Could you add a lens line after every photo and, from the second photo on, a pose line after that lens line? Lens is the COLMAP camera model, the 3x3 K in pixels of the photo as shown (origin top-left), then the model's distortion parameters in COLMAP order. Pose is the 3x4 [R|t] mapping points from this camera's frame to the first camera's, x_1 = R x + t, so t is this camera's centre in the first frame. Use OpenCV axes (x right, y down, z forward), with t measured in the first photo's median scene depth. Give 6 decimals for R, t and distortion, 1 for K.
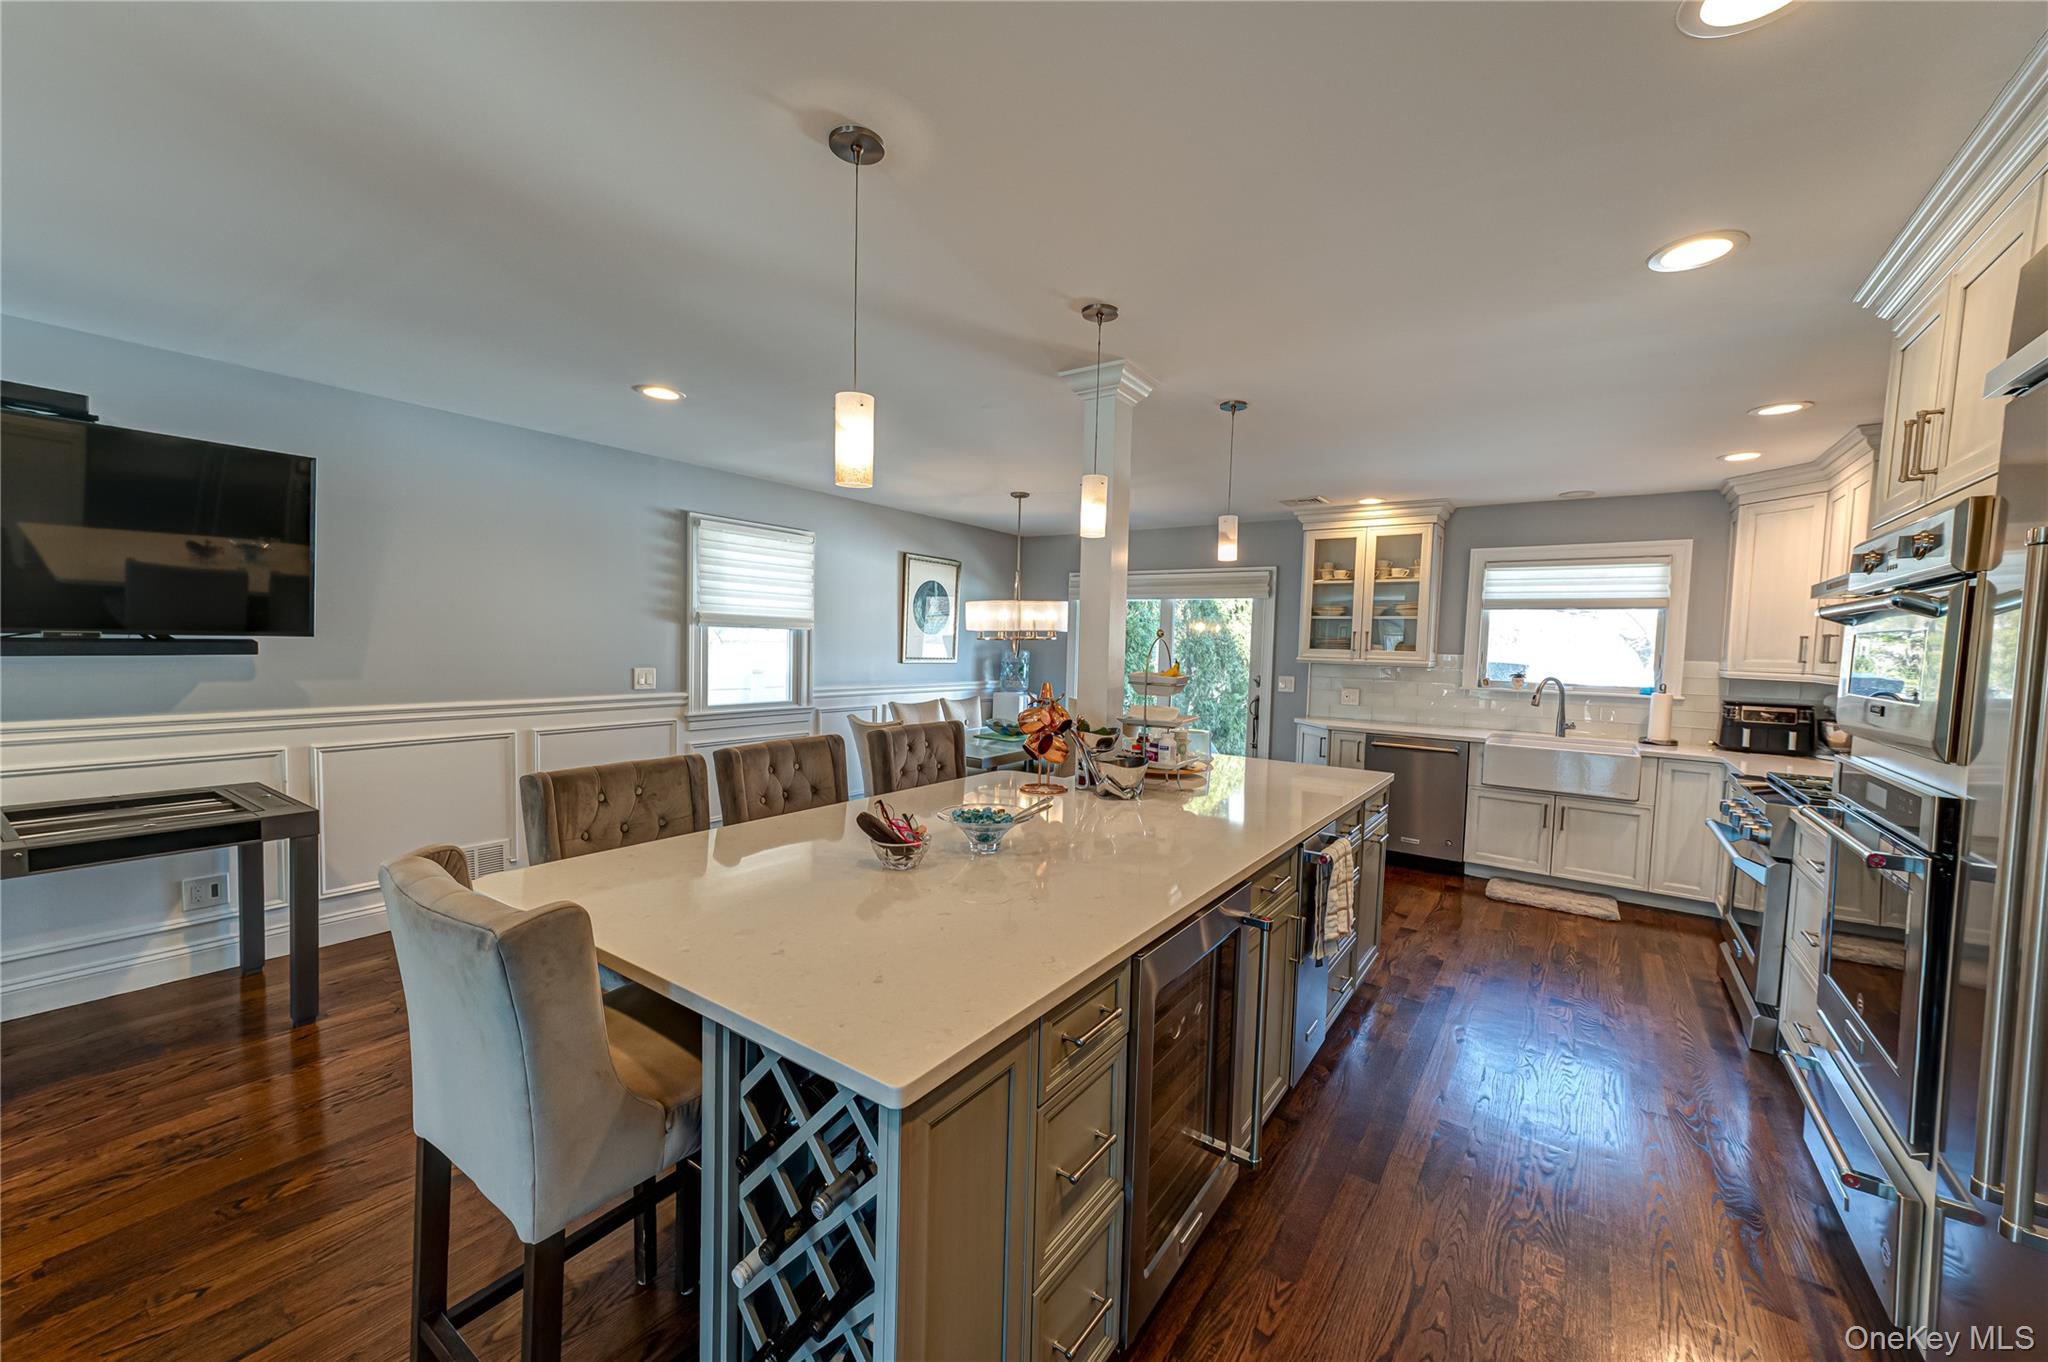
lens RADIAL K [[793.0, 0, 1029.0], [0, 793.0, 689.5], [0, 0, 1]] dist [0.018384, -0.000838]
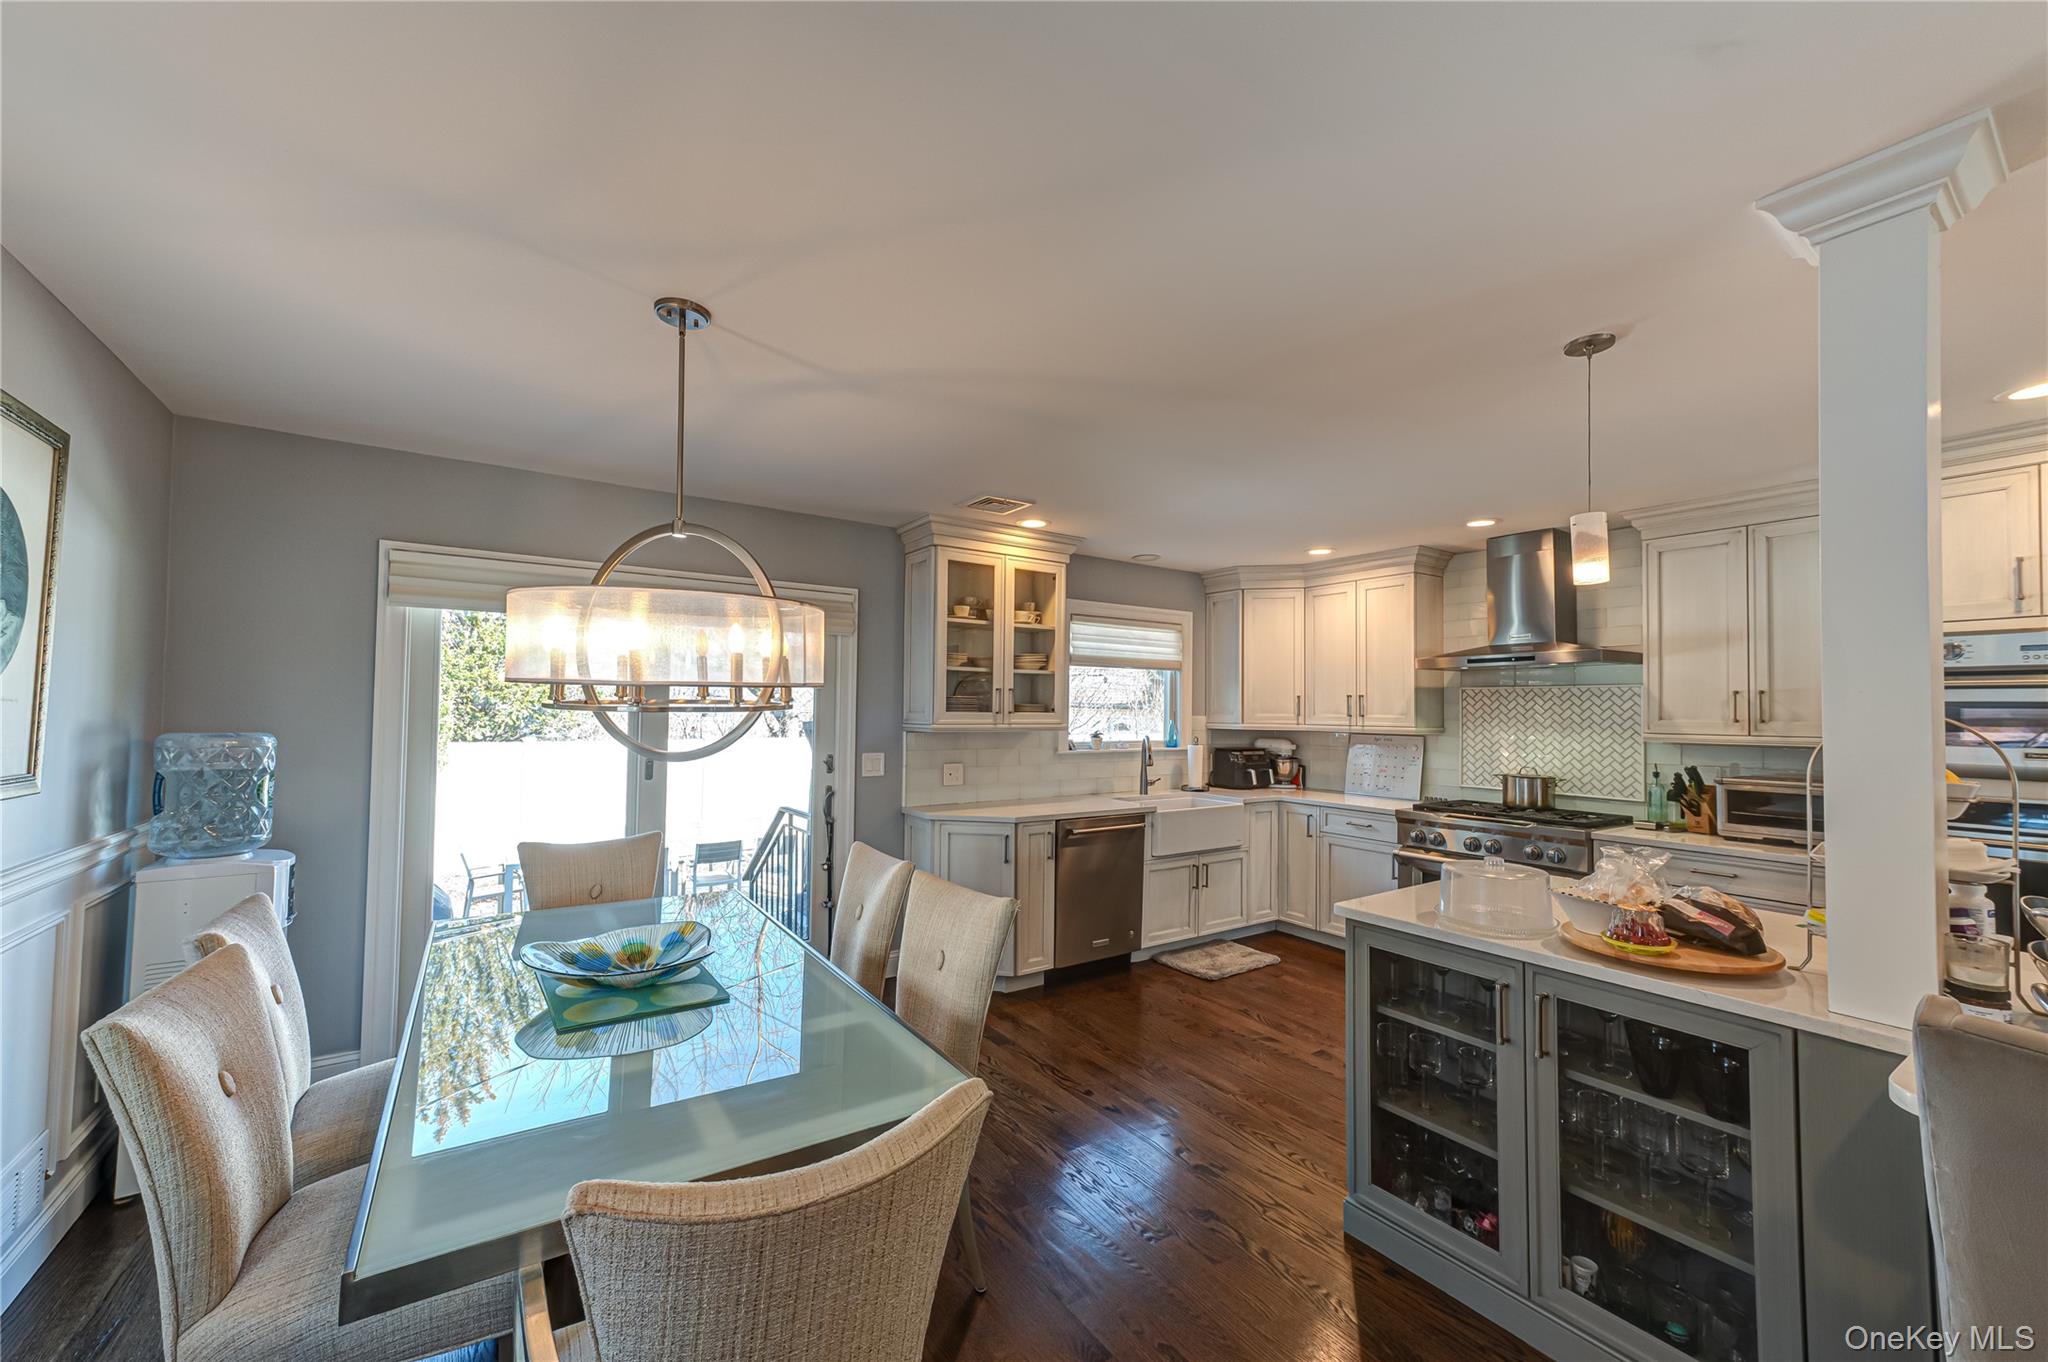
lens RADIAL K [[793.0, 0, 1030.5], [0, 793.0, 689.0], [0, 0, 1]] dist [0.018384, -0.000838]
pose [[0.341880, 0.001633, 0.939742, -0.360594], [0.057291, 0.998102, -0.022577, -0.065652], [-0.937995, 0.061558, 0.341138, 0.877380]]
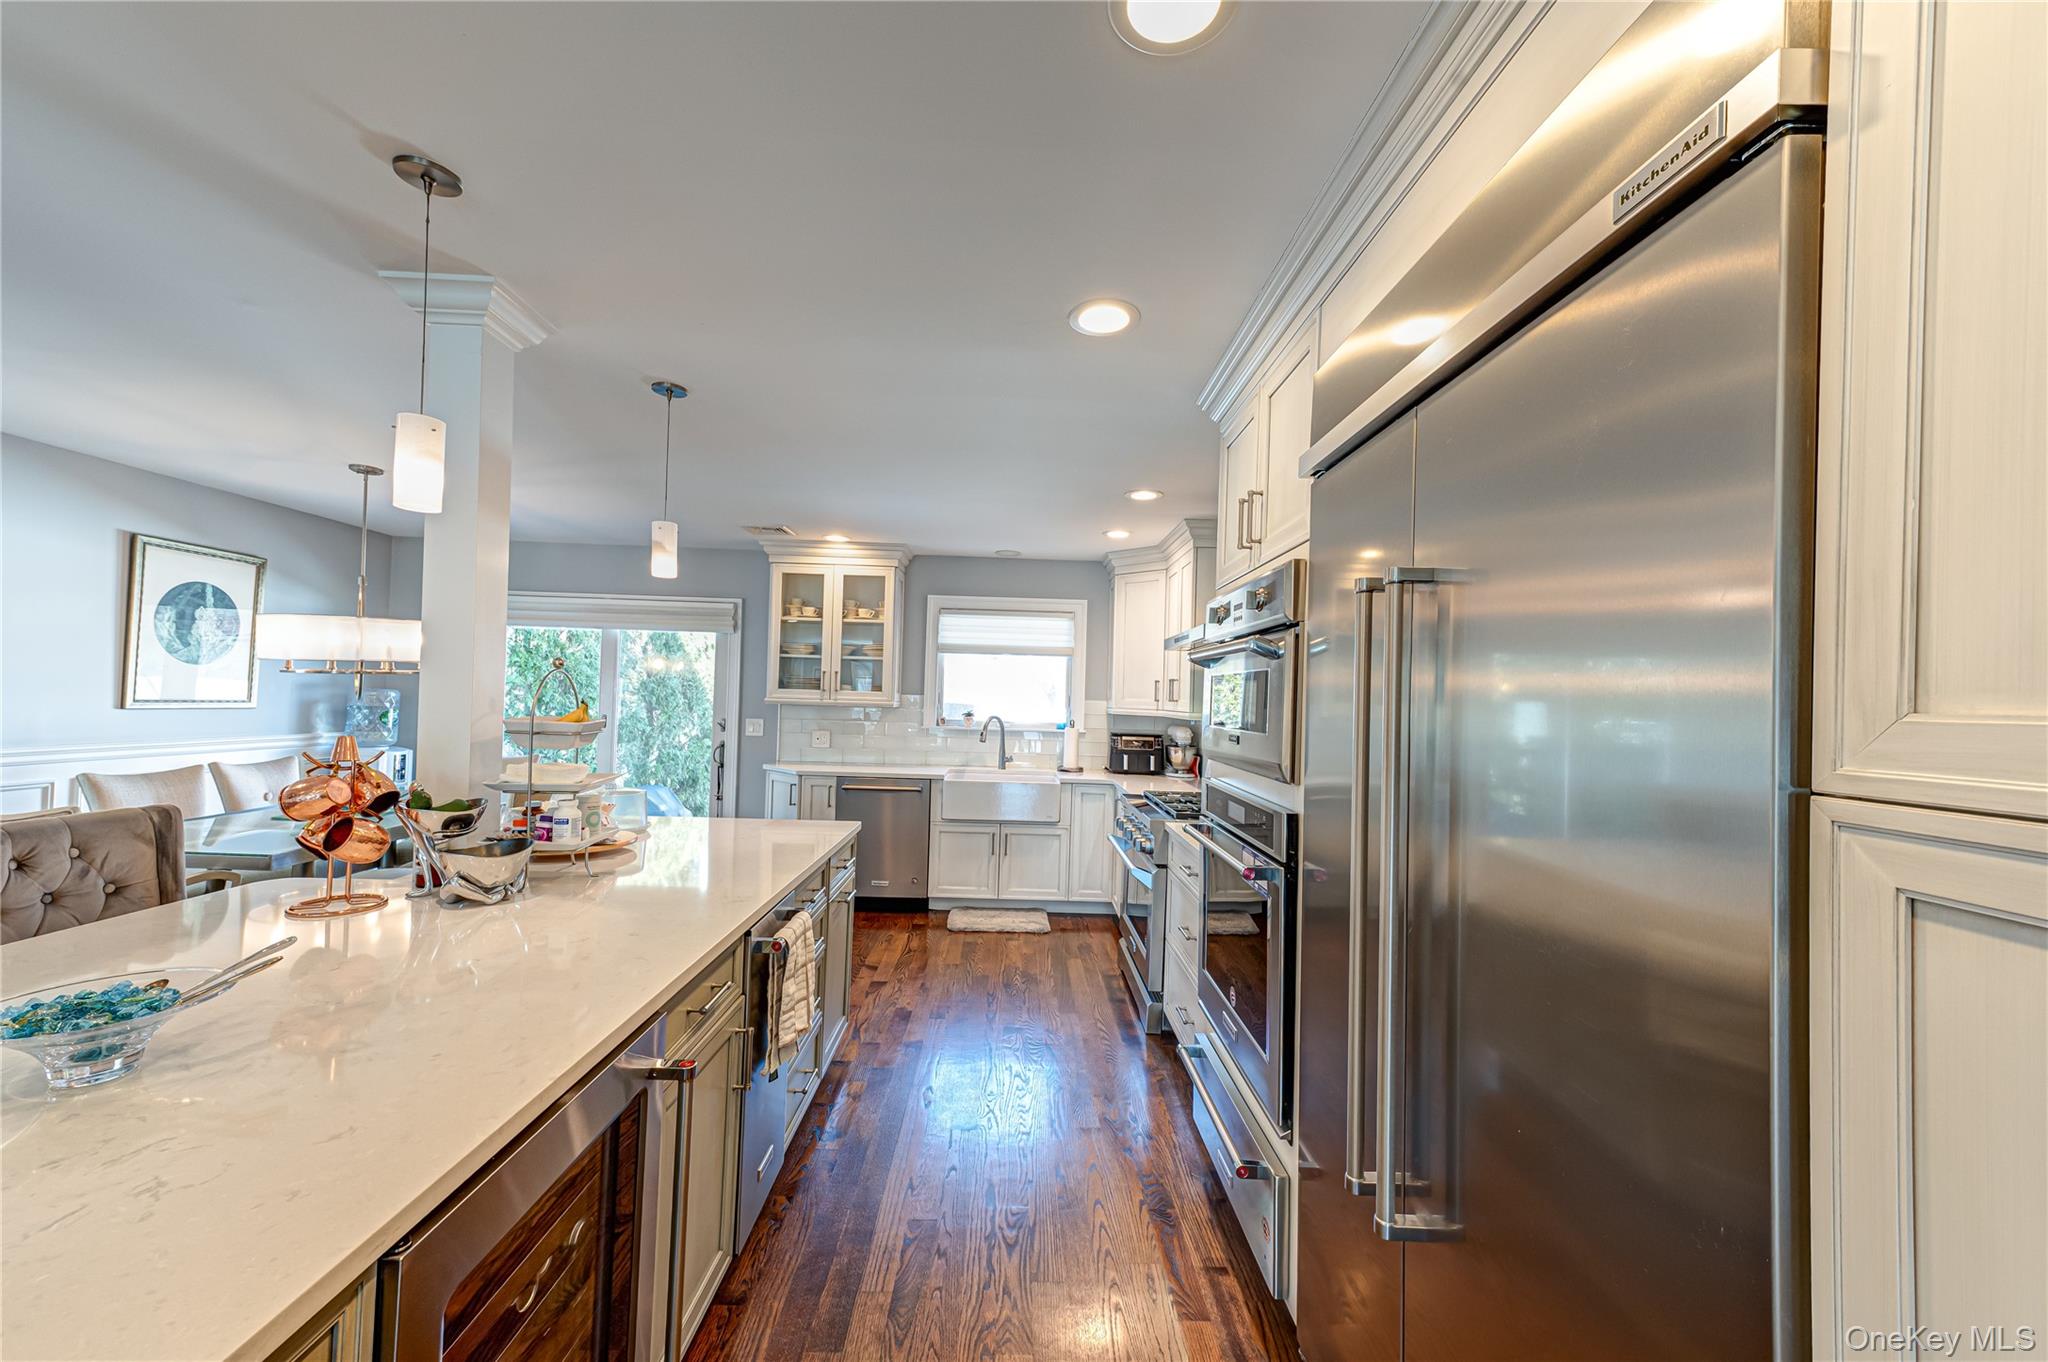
lens RADIAL K [[793.0, 0, 1029.4], [0, 793.0, 688.4], [0, 0, 1]] dist [0.018384, -0.000838]
pose [[0.807075, 0.005066, 0.590427, 0.052283], [0.027265, 0.998577, -0.045837, -0.001405], [-0.589819, 0.053092, 0.805788, 0.098382]]
